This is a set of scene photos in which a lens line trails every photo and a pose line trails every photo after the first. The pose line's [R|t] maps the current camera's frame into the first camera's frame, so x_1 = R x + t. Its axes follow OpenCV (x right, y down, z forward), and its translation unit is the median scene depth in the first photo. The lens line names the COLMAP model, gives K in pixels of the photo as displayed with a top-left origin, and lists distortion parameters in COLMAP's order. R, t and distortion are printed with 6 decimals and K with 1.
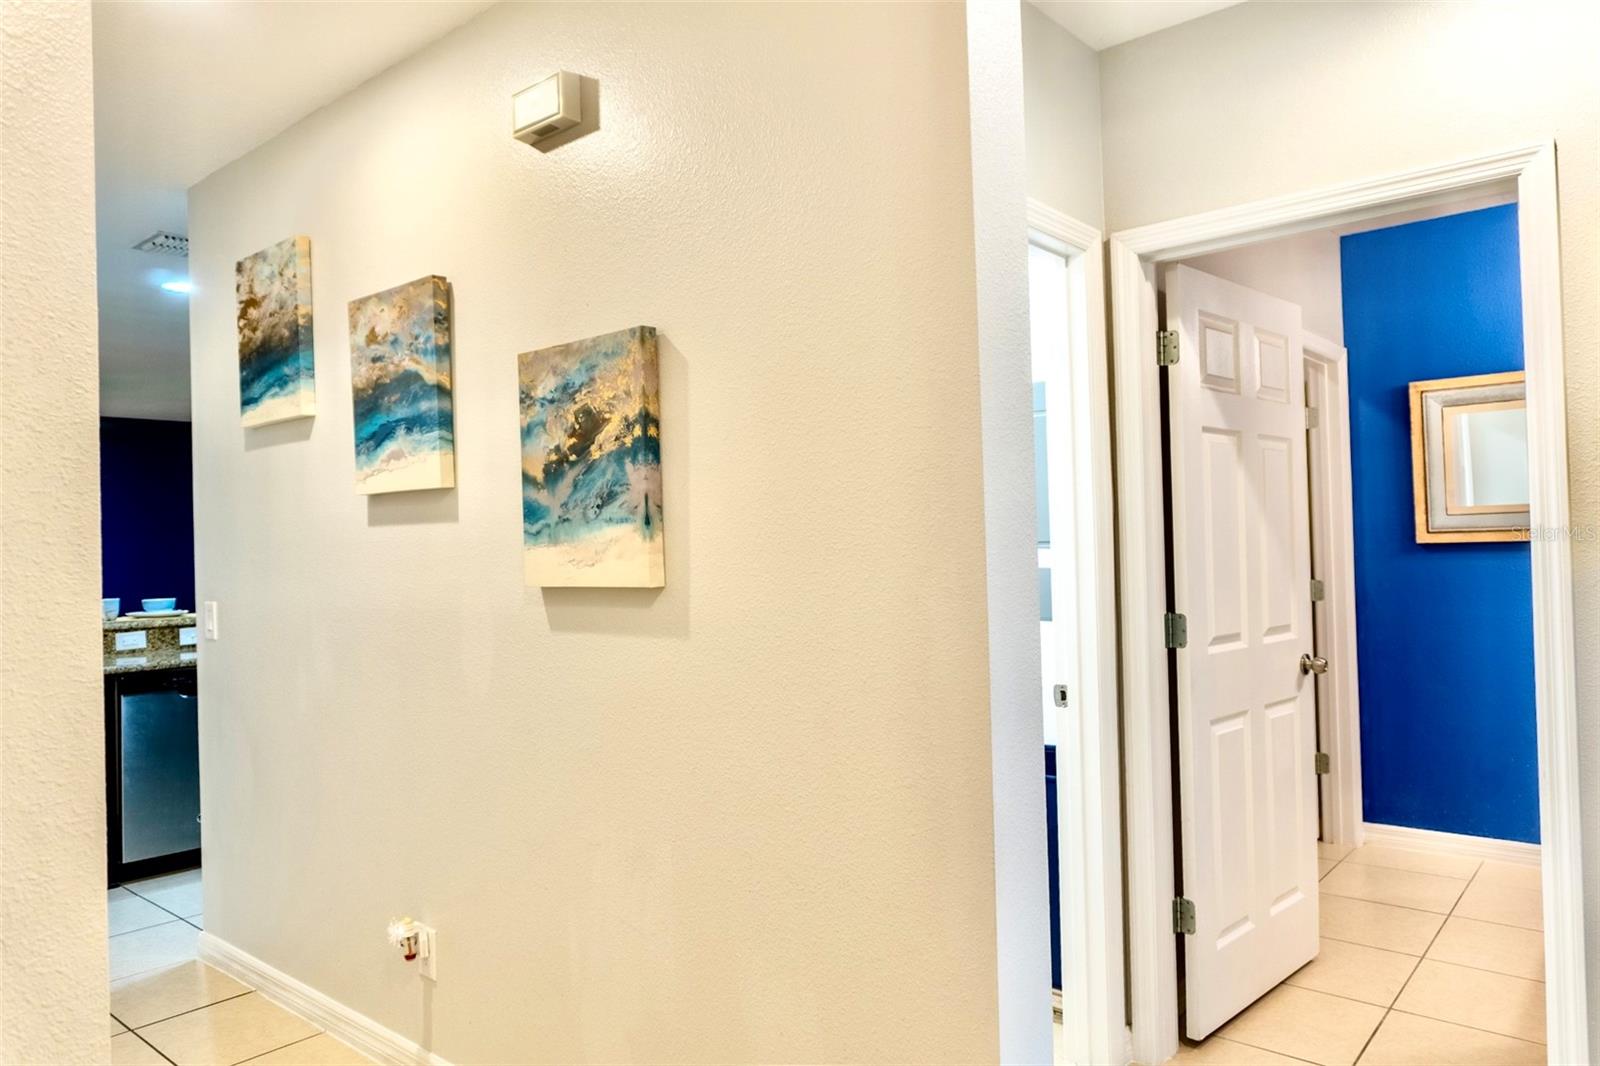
lens RADIAL K [[1073.4, 0, 801.6], [0, 1073.4, 528.7], [0, 0, 1]] dist [-0.004554, -0.001755]
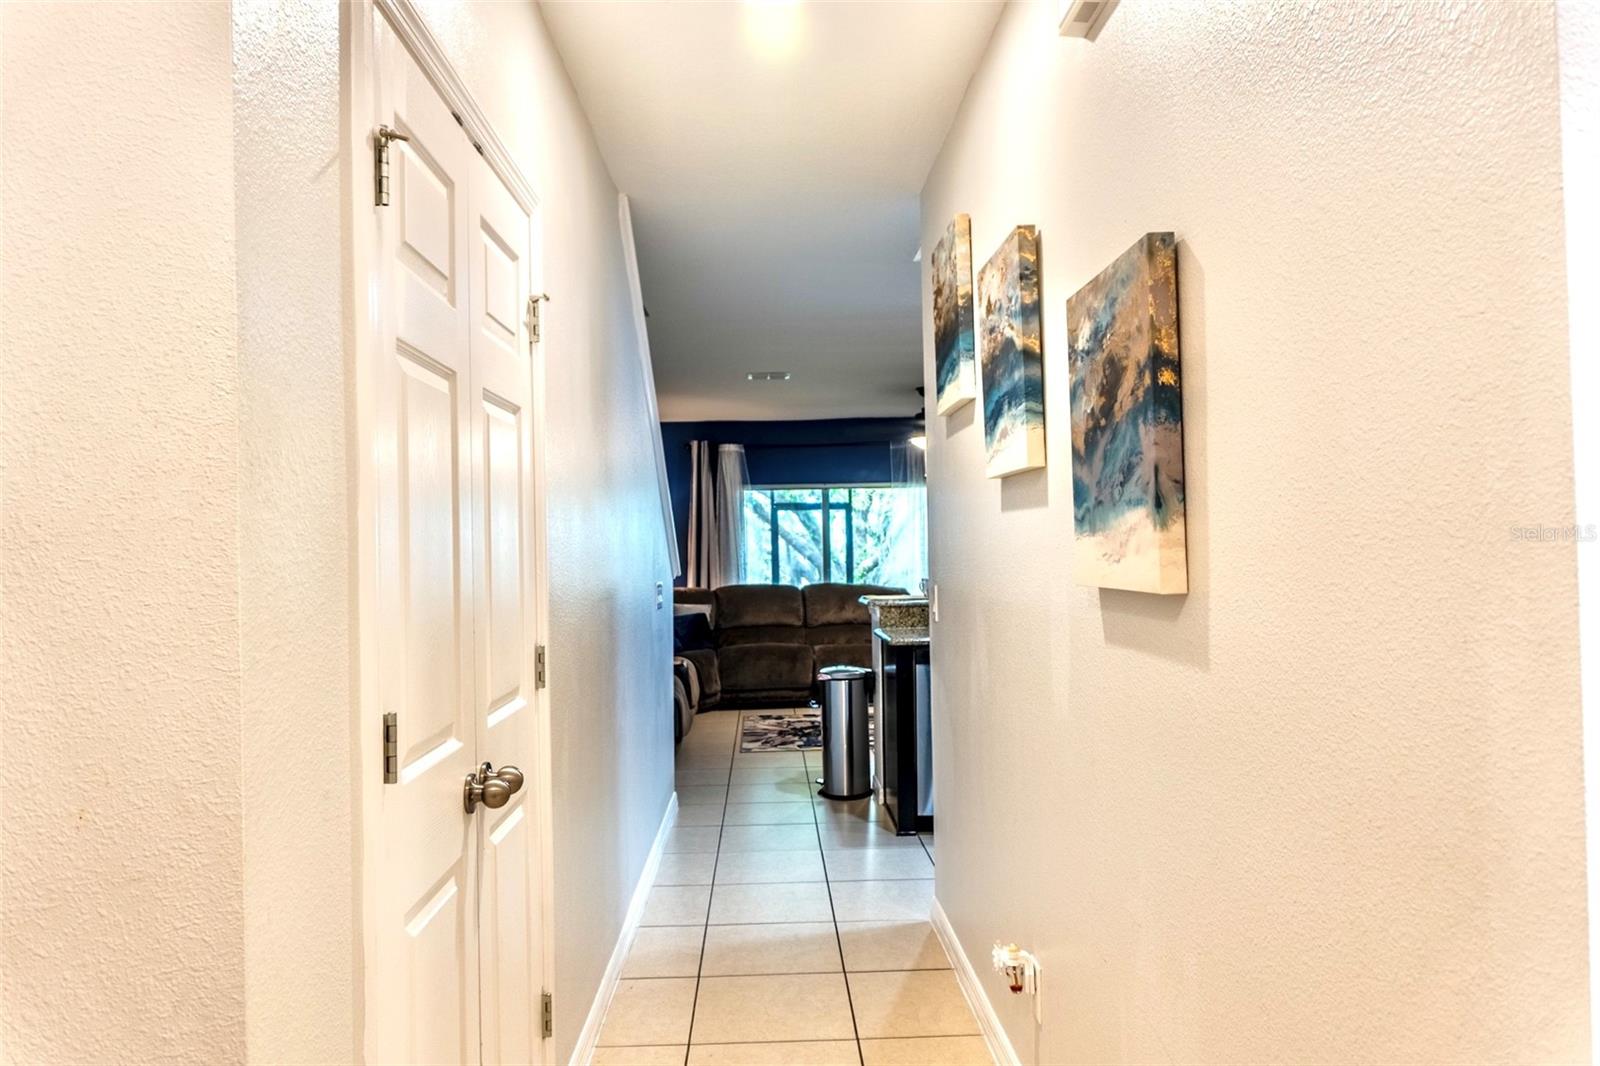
lens RADIAL K [[1073.4, 0, 801.6], [0, 1073.4, 528.7], [0, 0, 1]] dist [-0.004554, -0.001755]
pose [[0.674187, 0.000599, -0.738560, 0.213964], [0.011850, 0.999862, 0.011628, -0.000607], [0.738465, -0.016591, 0.674087, 0.314181]]
